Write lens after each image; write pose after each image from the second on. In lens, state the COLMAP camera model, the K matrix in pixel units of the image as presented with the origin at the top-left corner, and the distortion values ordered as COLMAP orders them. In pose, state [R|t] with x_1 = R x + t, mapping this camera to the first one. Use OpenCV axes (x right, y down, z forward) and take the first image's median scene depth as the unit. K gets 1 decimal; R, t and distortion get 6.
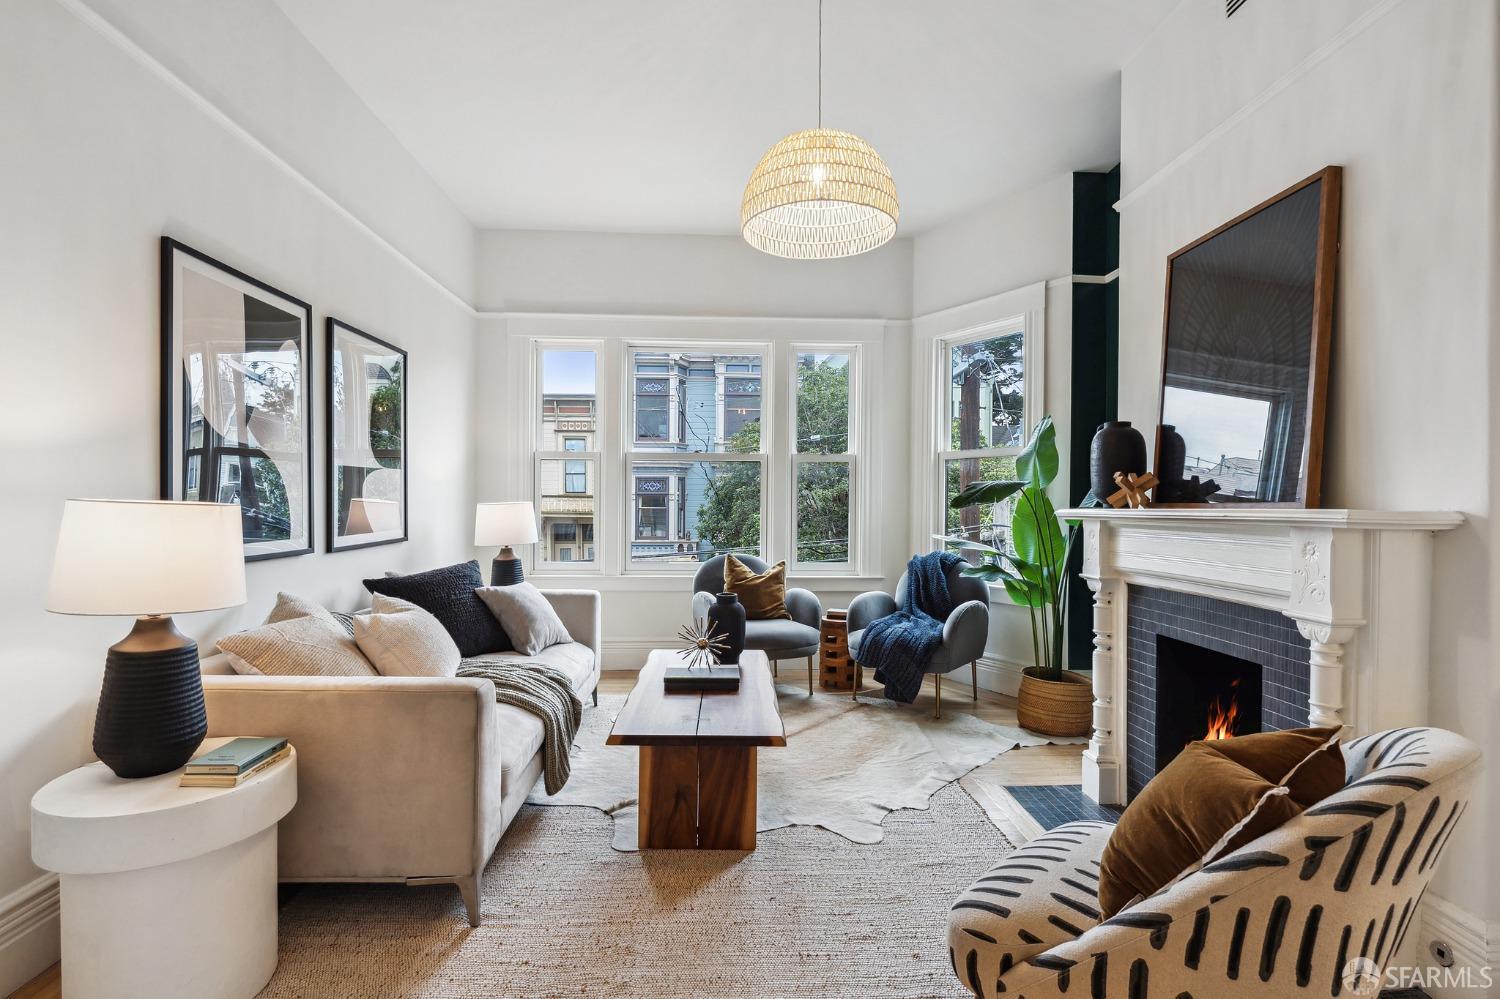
lens RADIAL K [[707.1, 0, 736.8], [0, 707.1, 504.9], [0, 0, 1]] dist [0.002975, 0.000006]
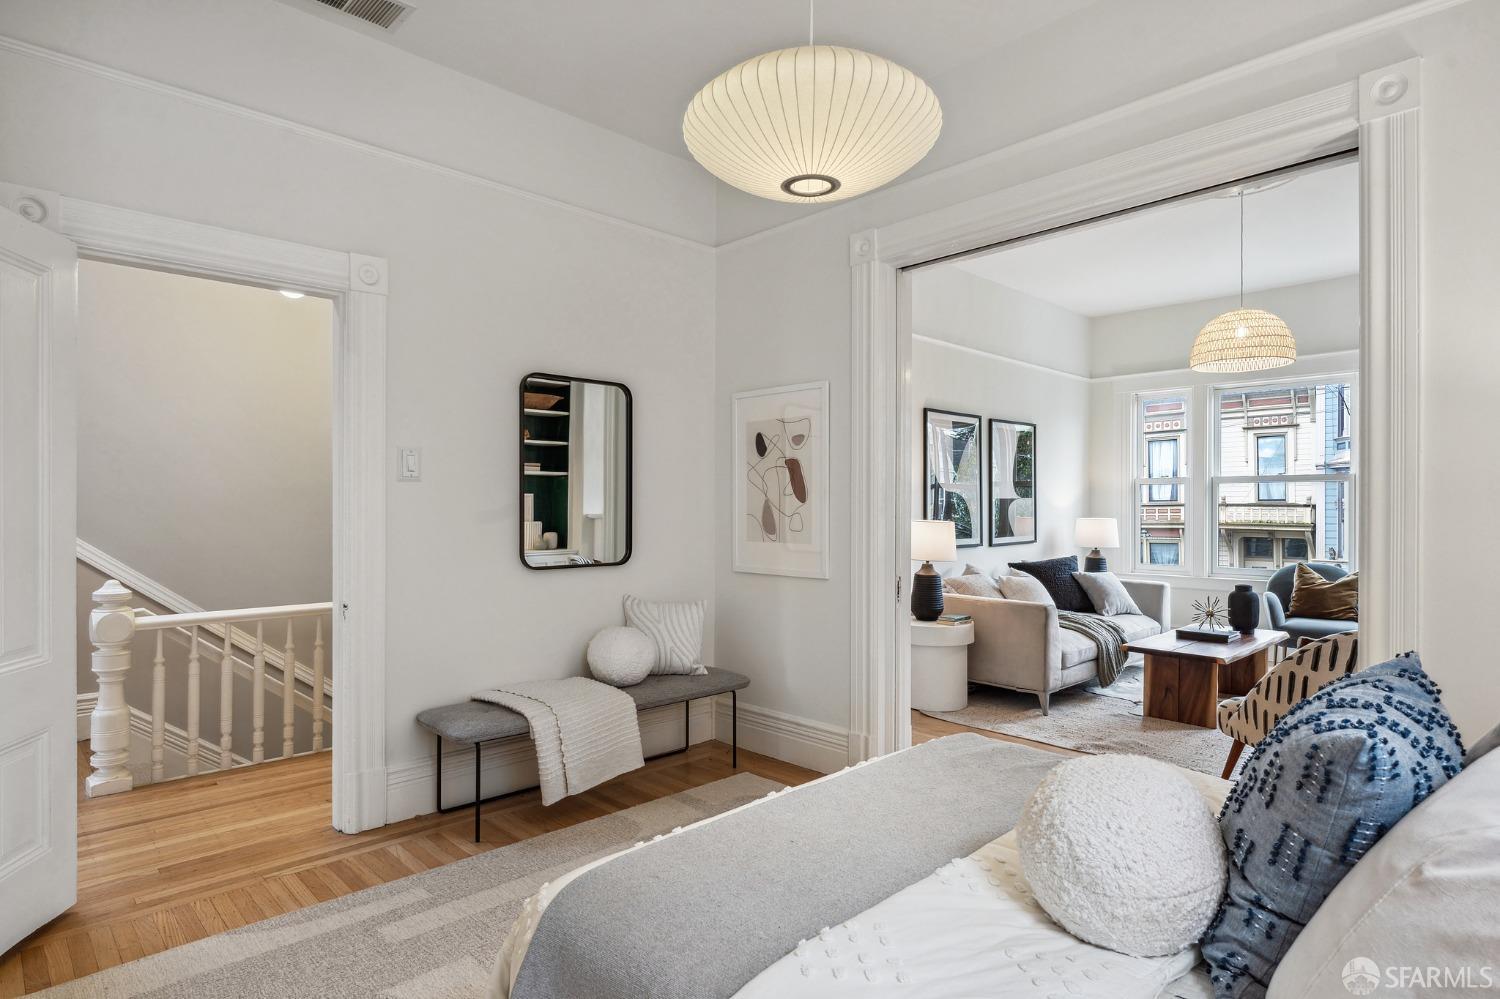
lens RADIAL K [[797.0, 0, 752.5], [0, 797.0, 509.2], [0, 0, 1]] dist [0.000982, 0.000172]
pose [[0.671863, -0.005449, -0.740656, 0.549325], [0.001345, 0.999980, -0.006136, -0.017809], [0.740674, 0.003126, 0.671857, -0.859085]]
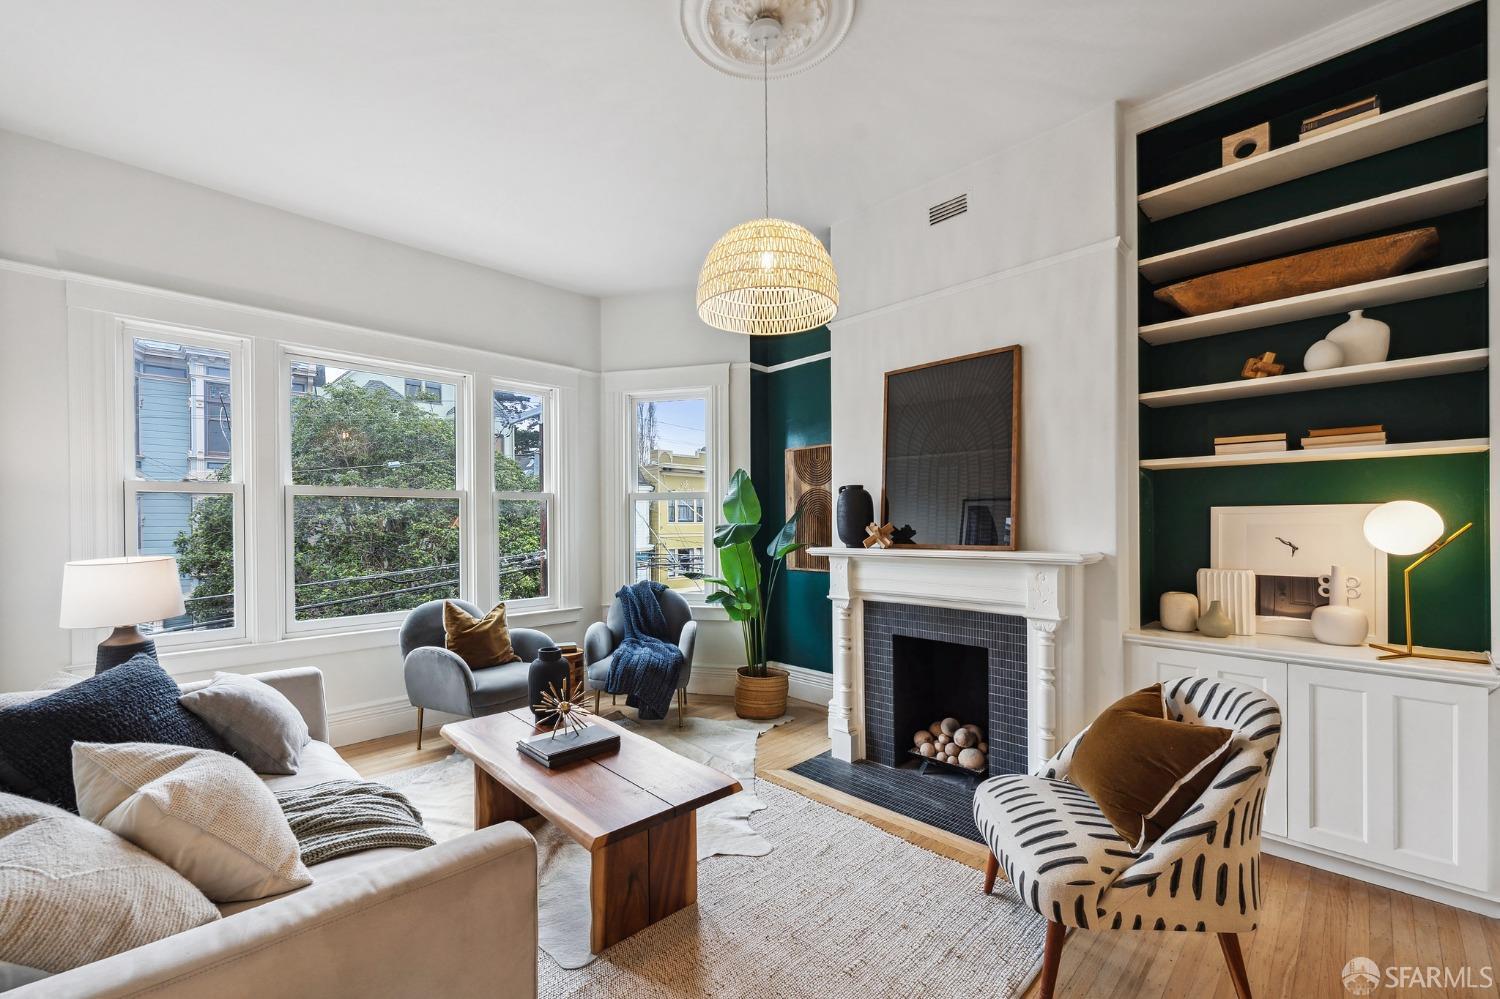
lens RADIAL K [[615.9, 0, 726.9], [0, 615.9, 522.1], [0, 0, 1]] dist [0.005041, 0.000071]
pose [[0.741967, -0.013051, 0.670309, -0.422903], [0.013215, 0.999901, 0.004840, -0.049150], [-0.670306, 0.005268, 0.742066, 0.245511]]
